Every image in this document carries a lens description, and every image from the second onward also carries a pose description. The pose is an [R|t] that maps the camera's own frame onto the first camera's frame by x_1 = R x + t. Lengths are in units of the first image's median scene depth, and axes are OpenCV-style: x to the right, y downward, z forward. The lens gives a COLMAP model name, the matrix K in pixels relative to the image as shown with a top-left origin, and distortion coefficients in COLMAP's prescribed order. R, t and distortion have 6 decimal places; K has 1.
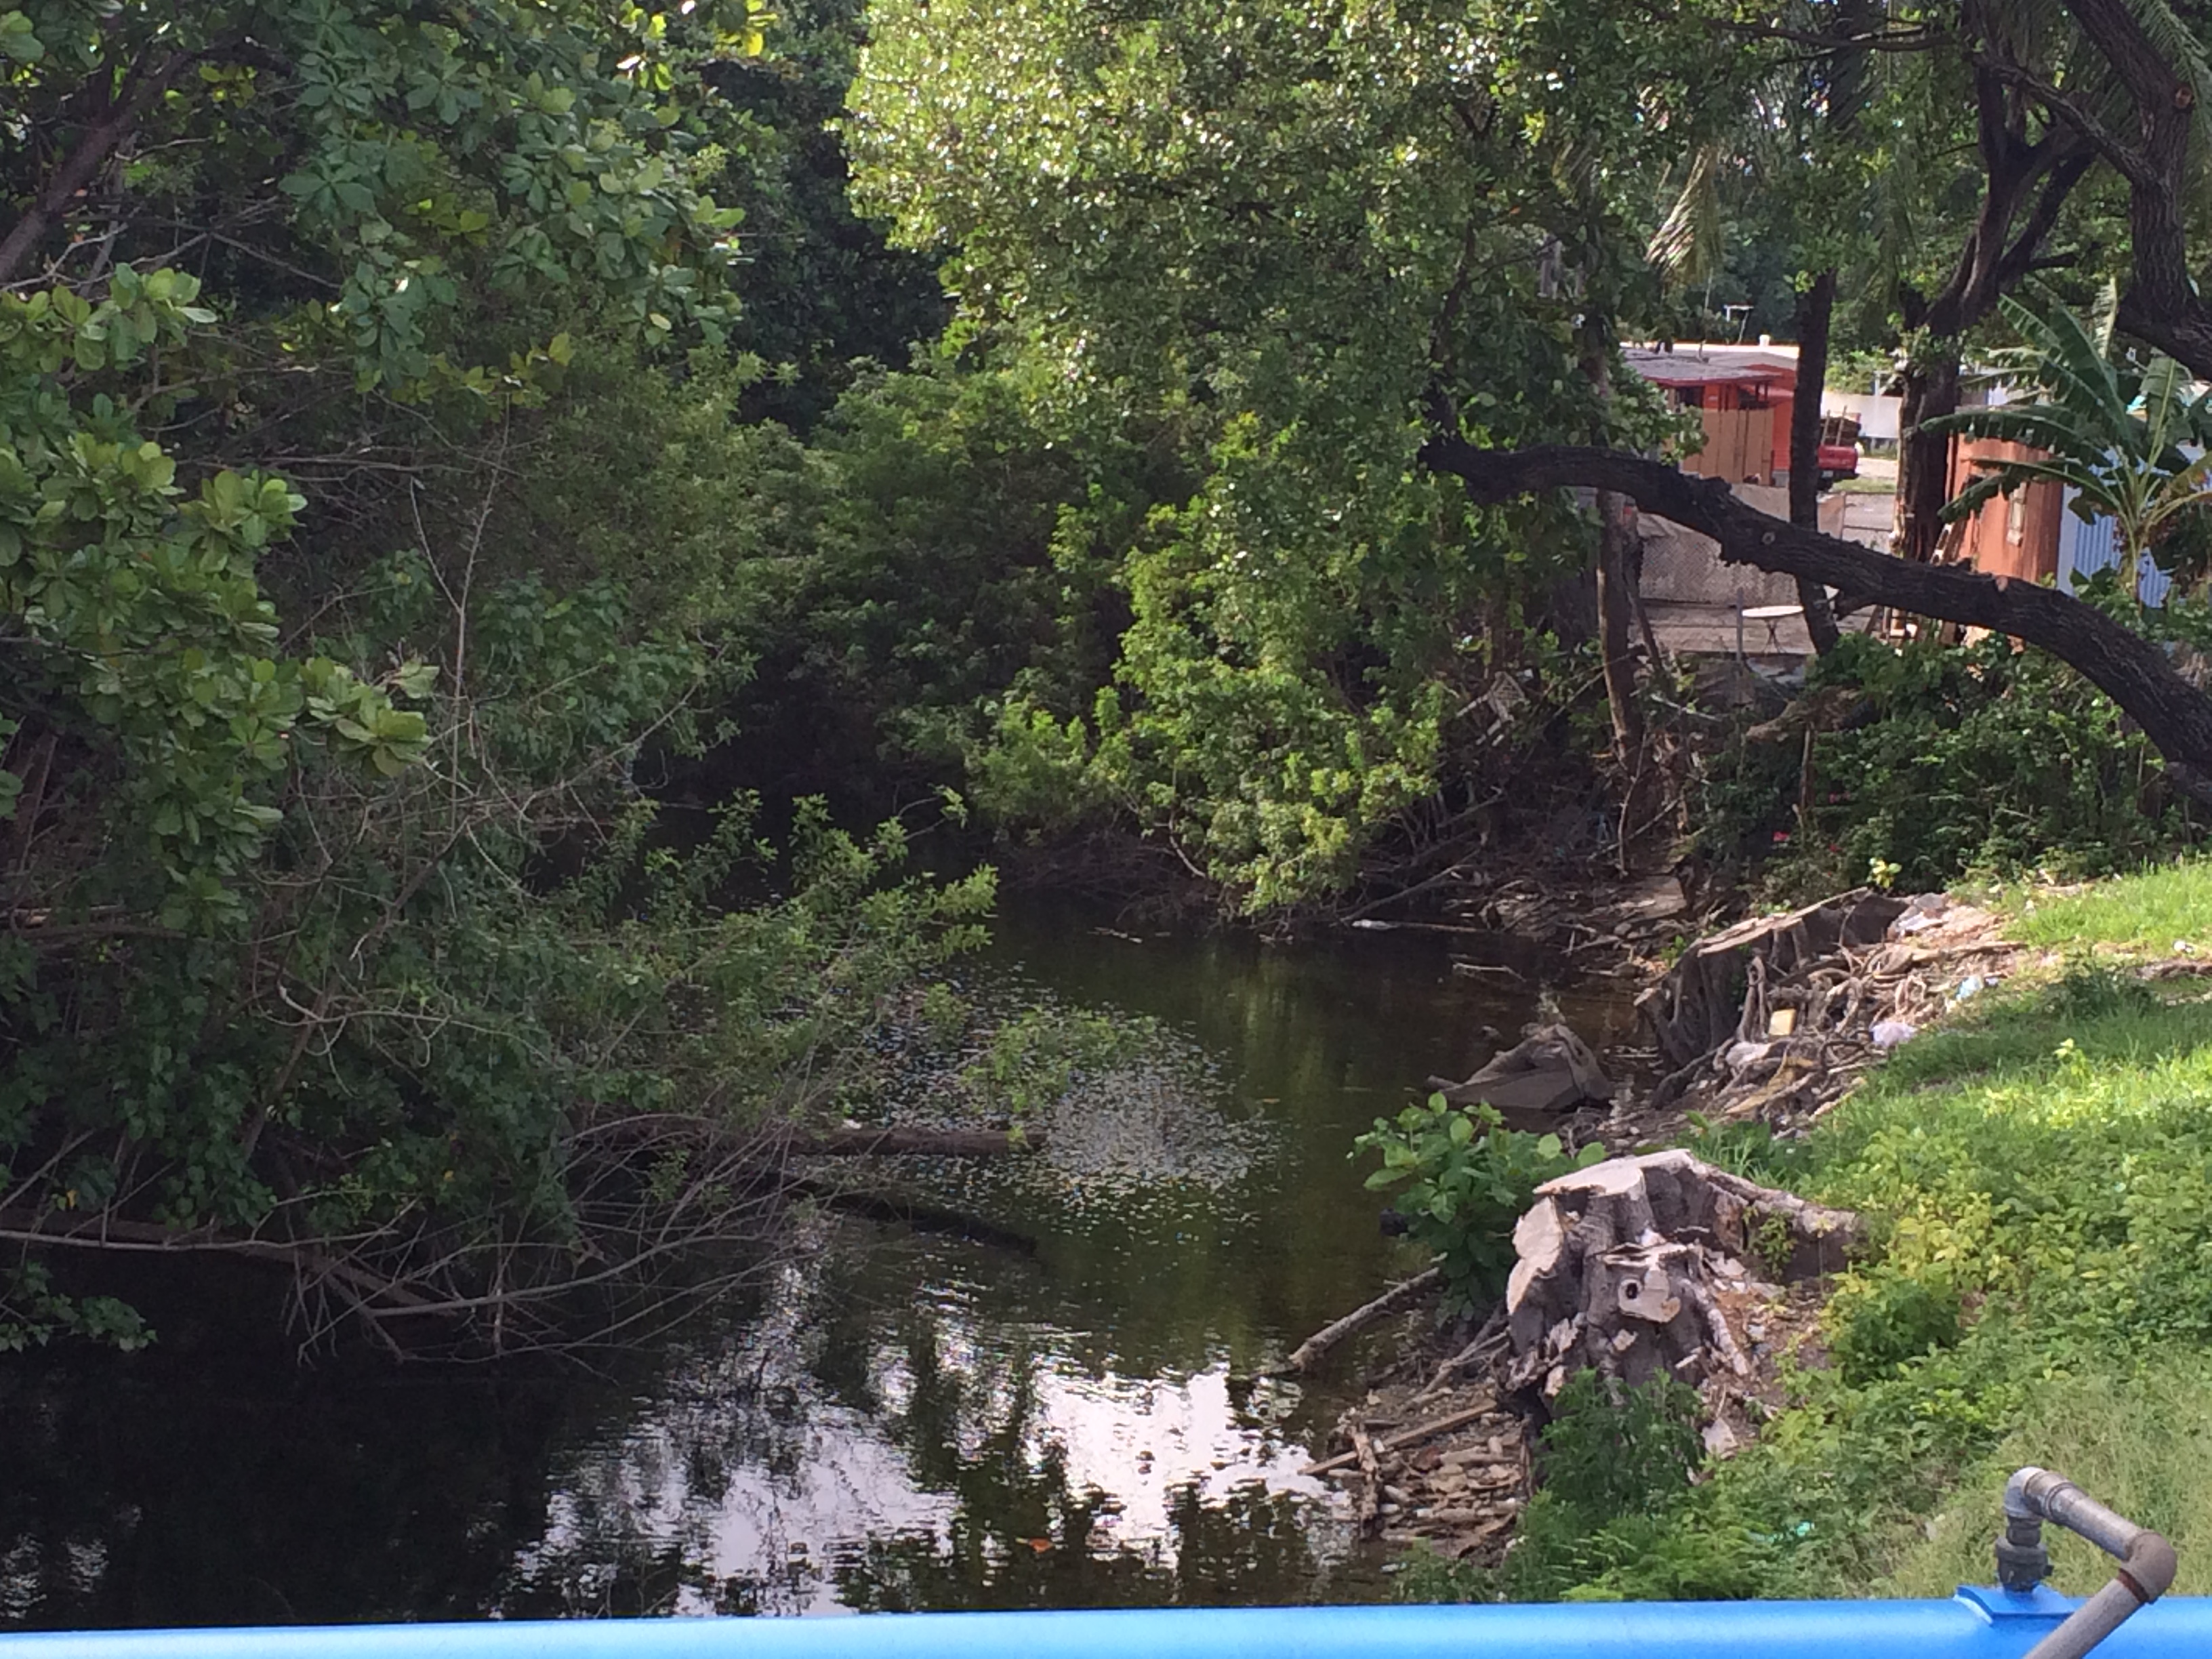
lens RADIAL K [[4240.1, 0, 1106.0], [0, 4240.1, 829.5], [0, 0, 1]] dist [-0.516450, -0.085656]
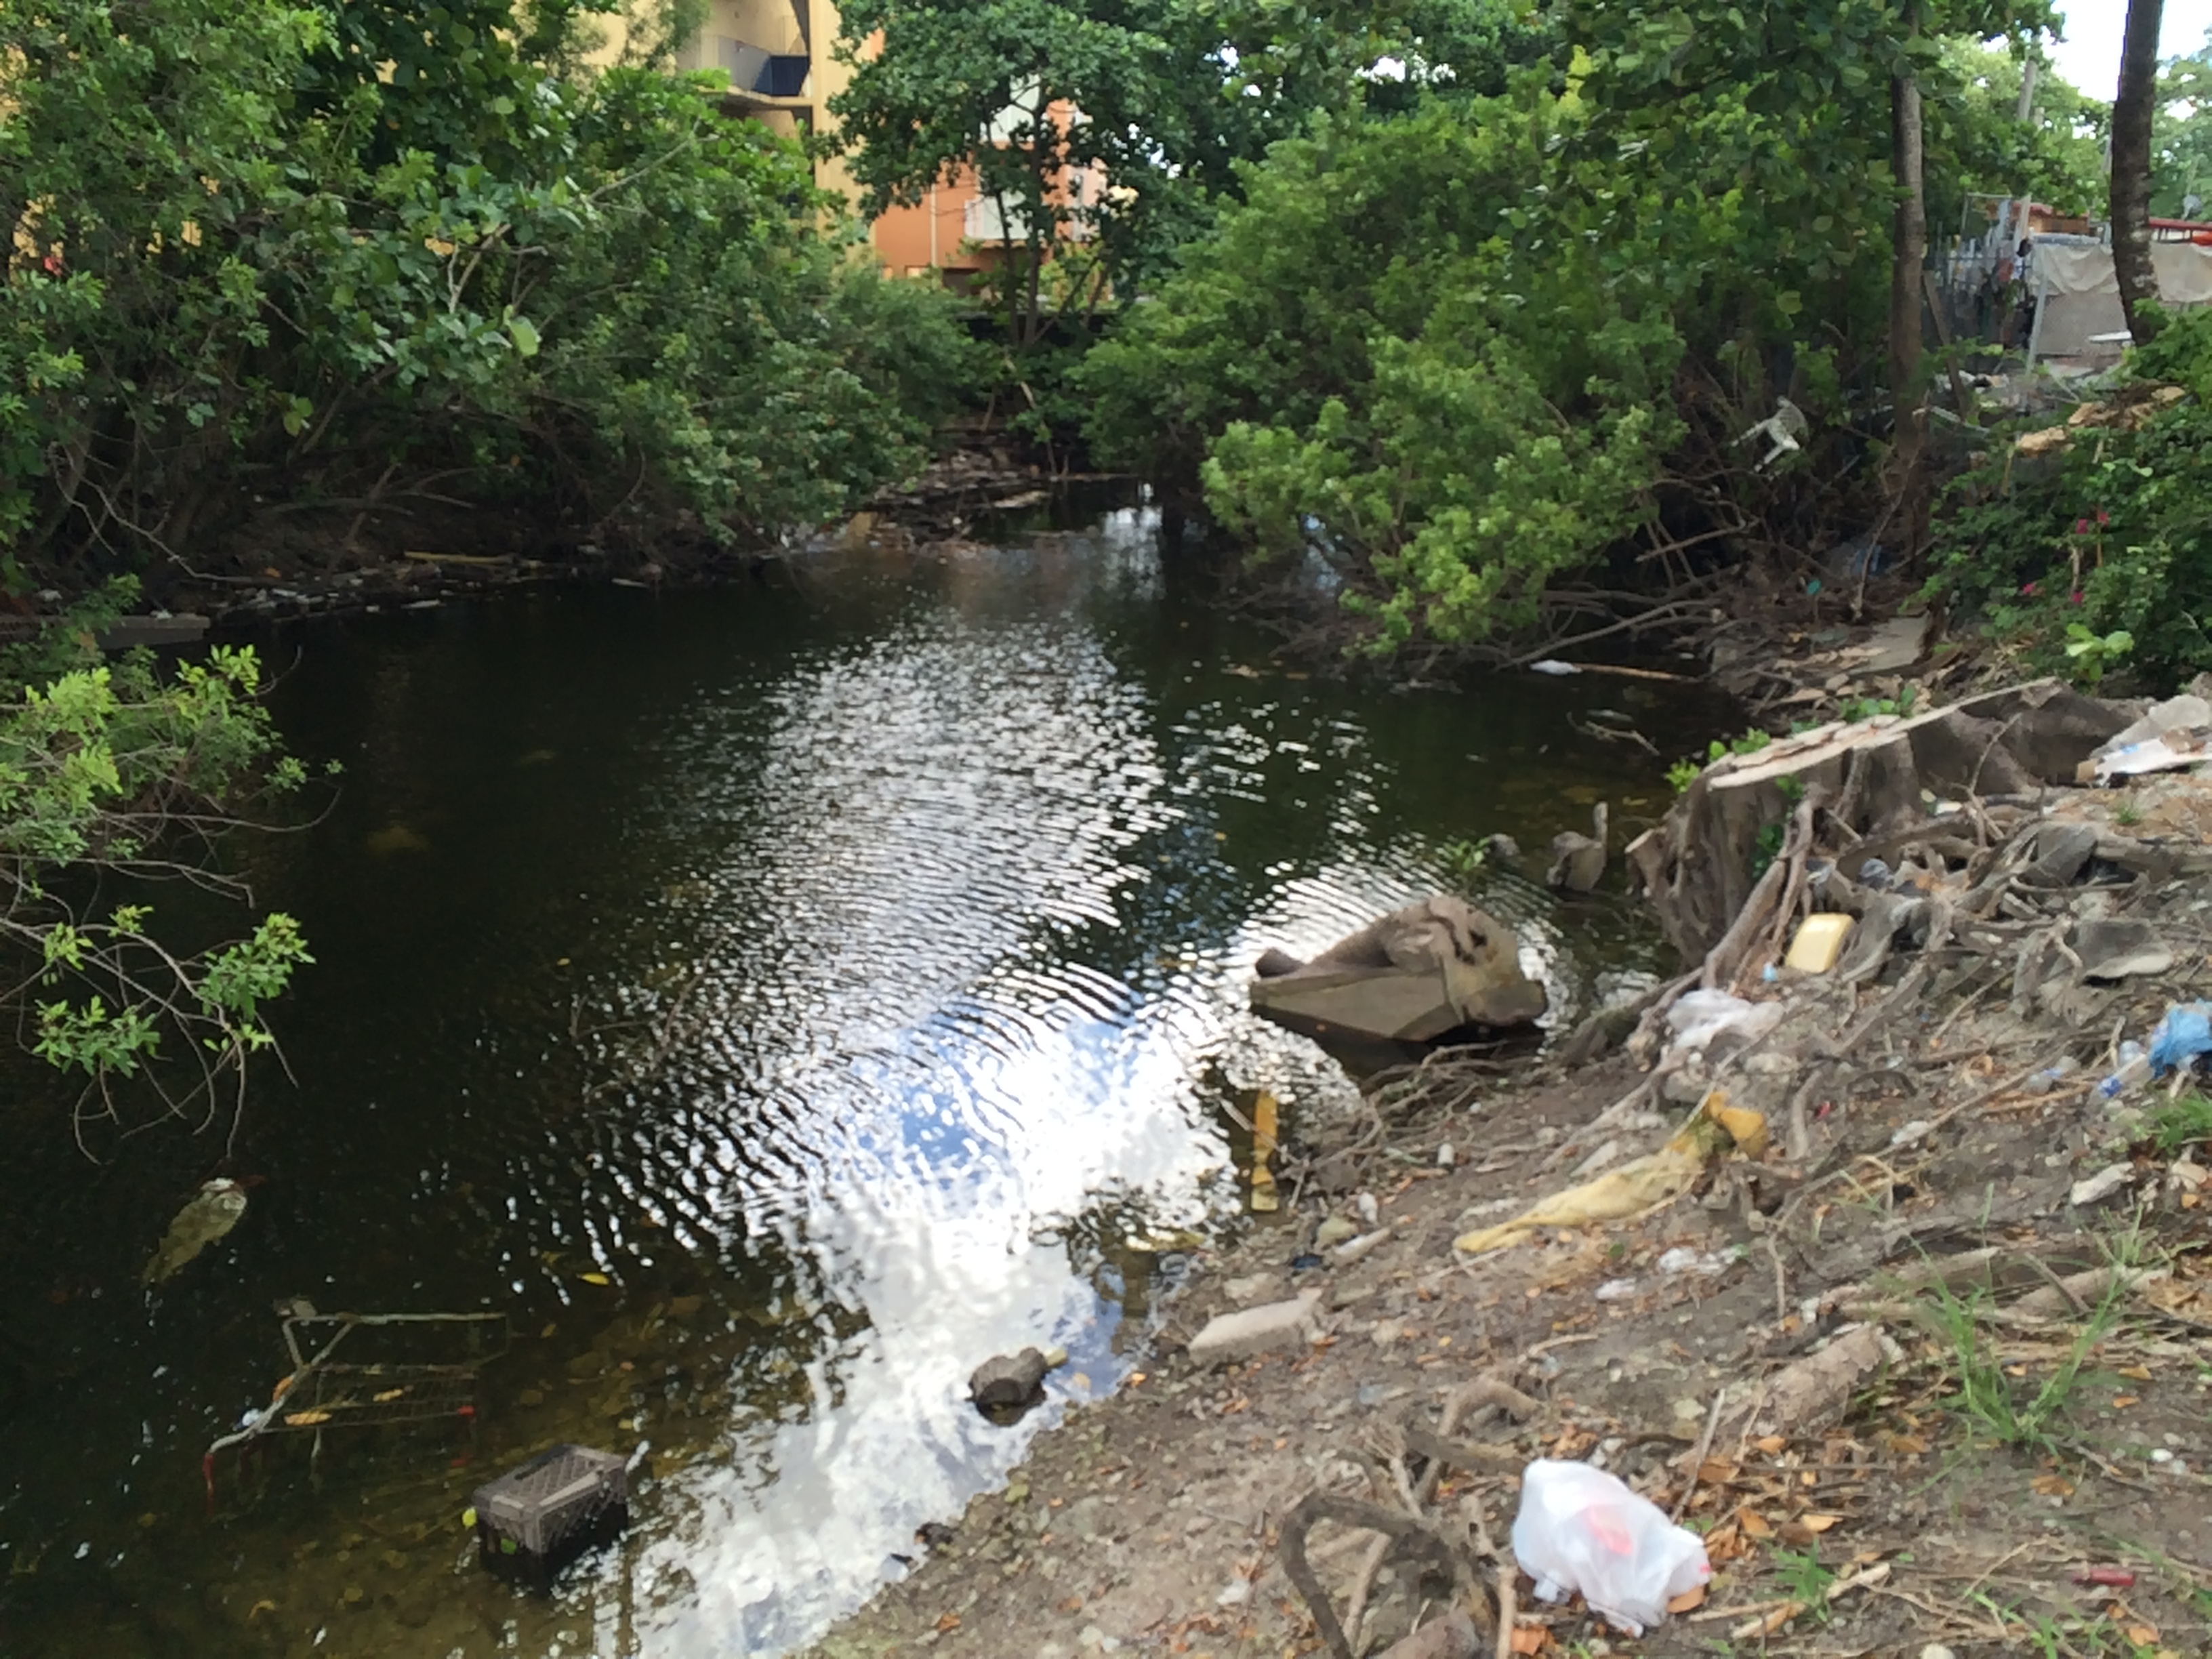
lens RADIAL K [[1878.9, 0, 1094.9], [0, 1878.9, 835.1], [0, 0, 1]] dist [0.098168, -0.137422]
pose [[0.923142, 0.057598, -0.380119, 0.162936], [-0.001079, 0.989098, 0.147252, -0.002947], [0.384457, -0.135525, 0.913141, 0.718329]]
